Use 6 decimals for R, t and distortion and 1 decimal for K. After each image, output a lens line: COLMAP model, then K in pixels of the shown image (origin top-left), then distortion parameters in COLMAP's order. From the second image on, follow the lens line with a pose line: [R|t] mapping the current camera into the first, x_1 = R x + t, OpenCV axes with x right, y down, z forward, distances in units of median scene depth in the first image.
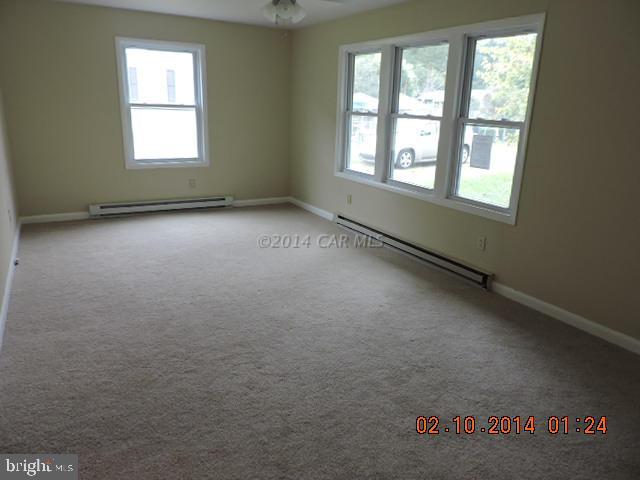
lens RADIAL K [[458.4, 0, 320.0], [0, 458.4, 240.0], [0, 0, 1]] dist [-0.012673, -0.005029]
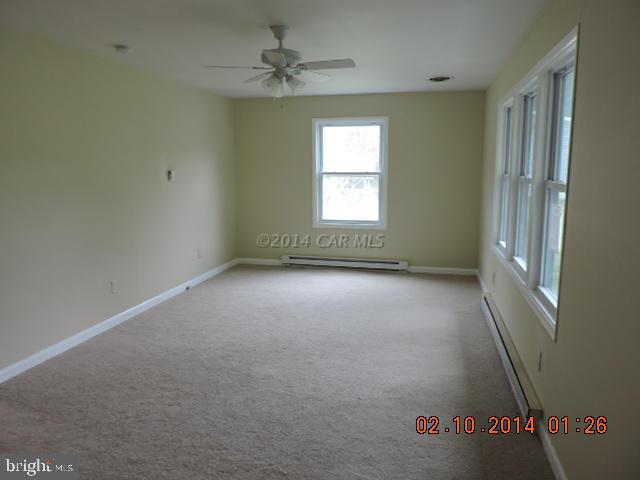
lens RADIAL K [[458.4, 0, 320.0], [0, 458.4, 240.0], [0, 0, 1]] dist [-0.012673, -0.005029]
pose [[0.718326, 0.075858, -0.691558, 0.399477], [-0.172382, 0.982447, -0.071288, -0.043839], [0.674012, 0.170420, 0.718794, 0.181790]]
